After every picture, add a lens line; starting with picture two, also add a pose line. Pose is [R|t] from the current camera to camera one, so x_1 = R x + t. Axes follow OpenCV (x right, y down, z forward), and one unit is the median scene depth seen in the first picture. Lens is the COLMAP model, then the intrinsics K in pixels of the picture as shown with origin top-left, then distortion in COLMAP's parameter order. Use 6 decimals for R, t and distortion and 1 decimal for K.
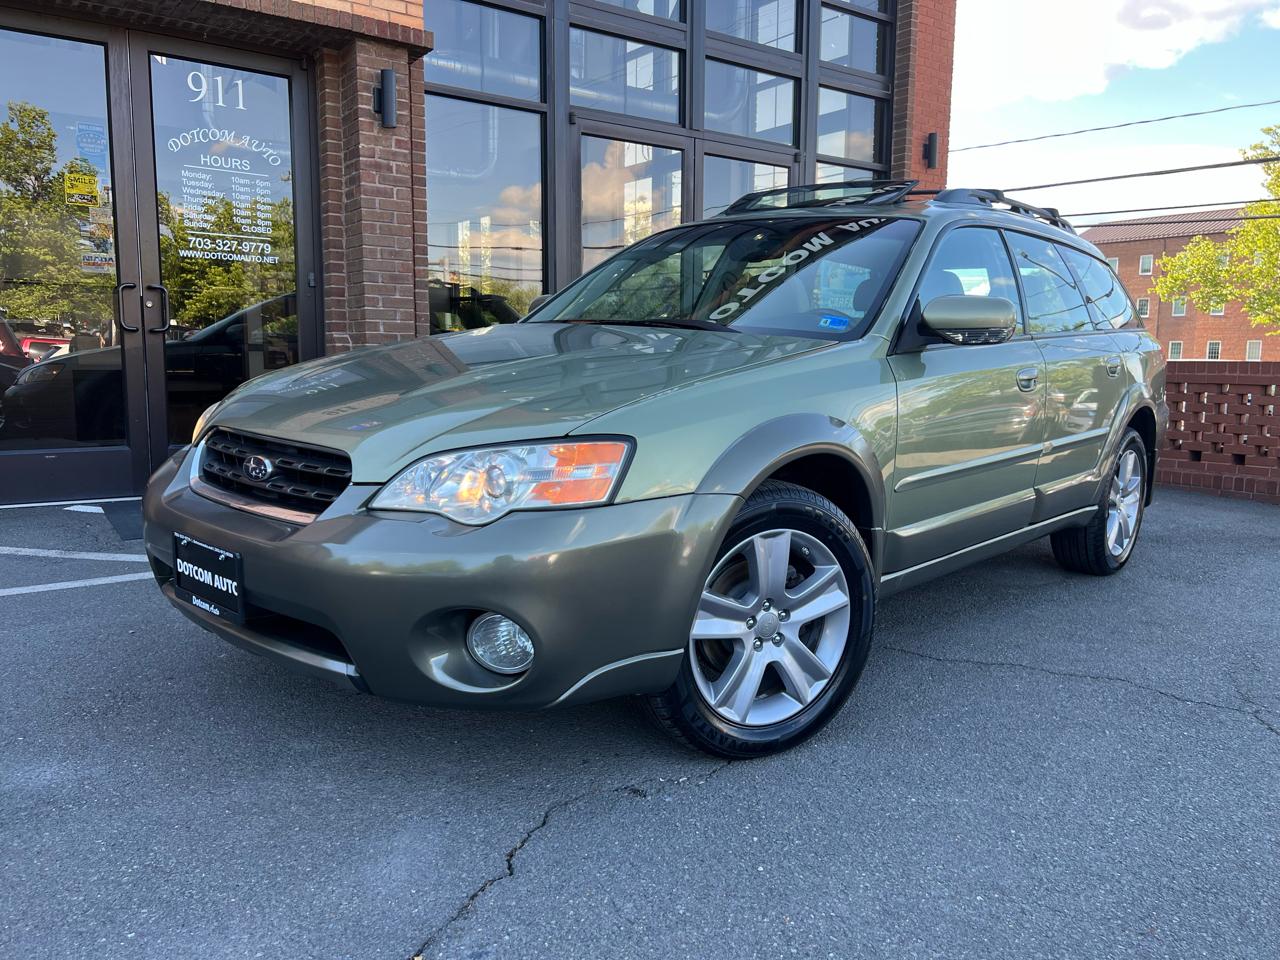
lens RADIAL K [[961.5, 0, 640.3], [0, 961.5, 481.5], [0, 0, 1]] dist [0.045326, -0.048434]
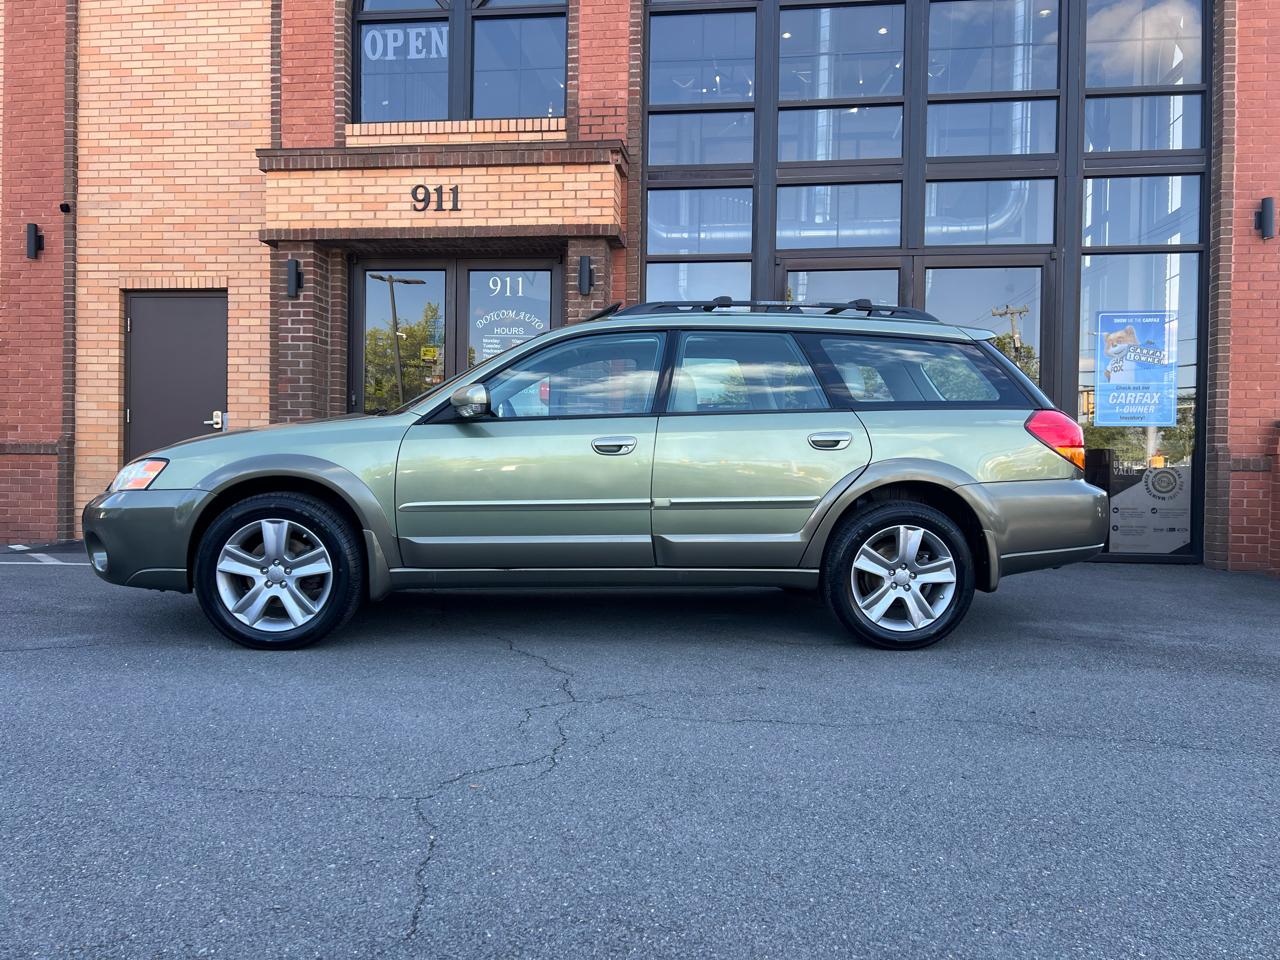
lens RADIAL K [[961.5, 0, 637.7], [0, 961.5, 494.8], [0, 0, 1]] dist [0.045326, -0.048434]
pose [[0.728047, 0.014175, -0.685381, 0.815782], [-0.098317, 0.991610, -0.083929, 0.039576], [0.678440, 0.128489, 0.723332, 0.070029]]
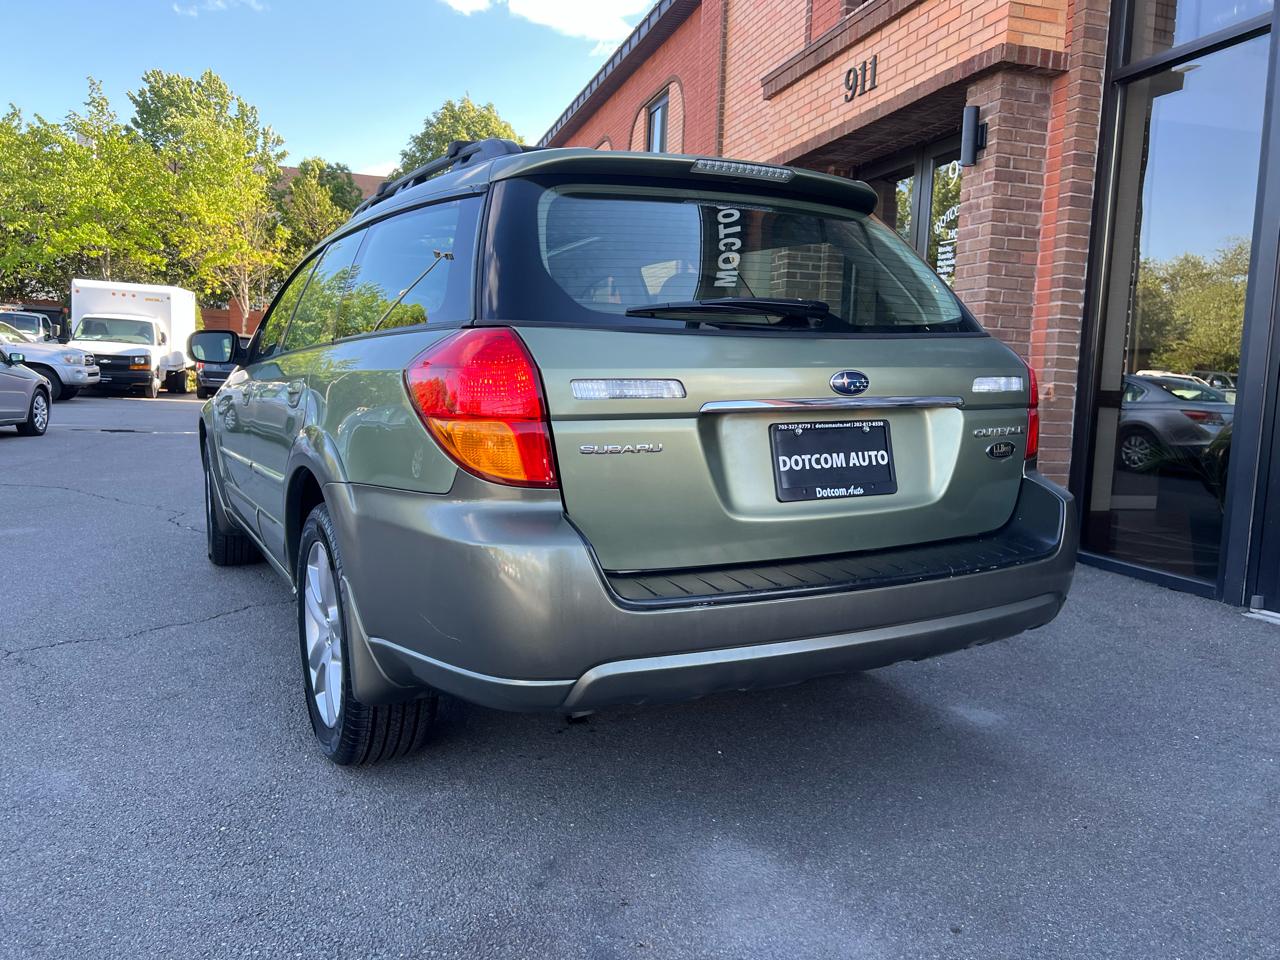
lens RADIAL K [[961.5, 0, 642.0], [0, 961.5, 472.8], [0, 0, 1]] dist [0.045326, -0.048434]
pose [[-0.325564, 0.069831, -0.942938, 0.809291], [-0.163457, 0.978097, 0.128871, -0.148003], [0.931284, 0.196085, -0.307019, 1.111627]]
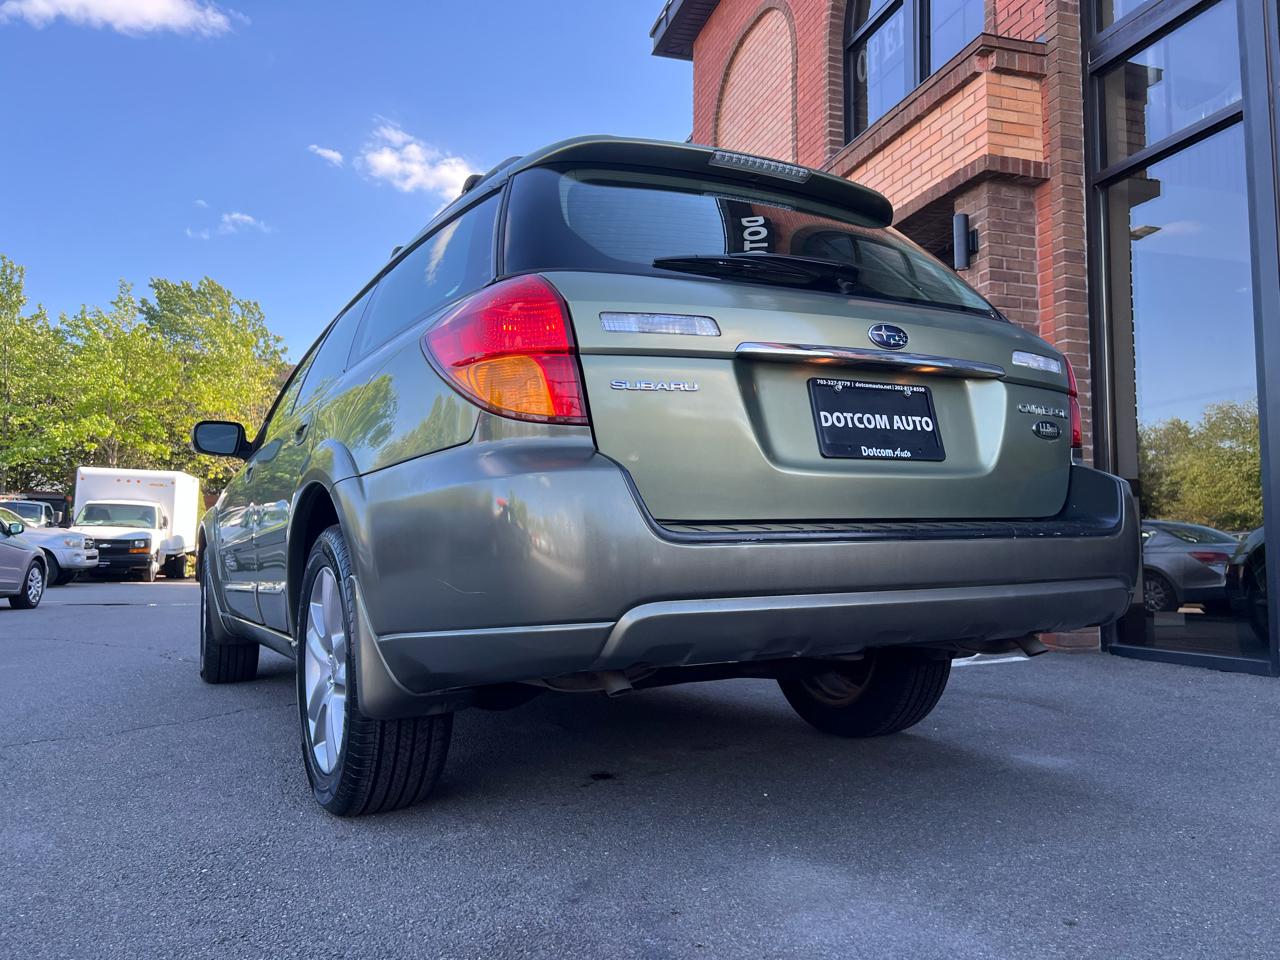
lens RADIAL K [[961.5, 0, 646.1], [0, 961.5, 472.4], [0, 0, 1]] dist [0.045326, -0.048434]
pose [[-0.321872, -0.101599, -0.941316, 0.788518], [-0.133148, 0.989202, -0.061239, -0.062344], [0.937374, 0.105623, -0.331924, 1.104819]]
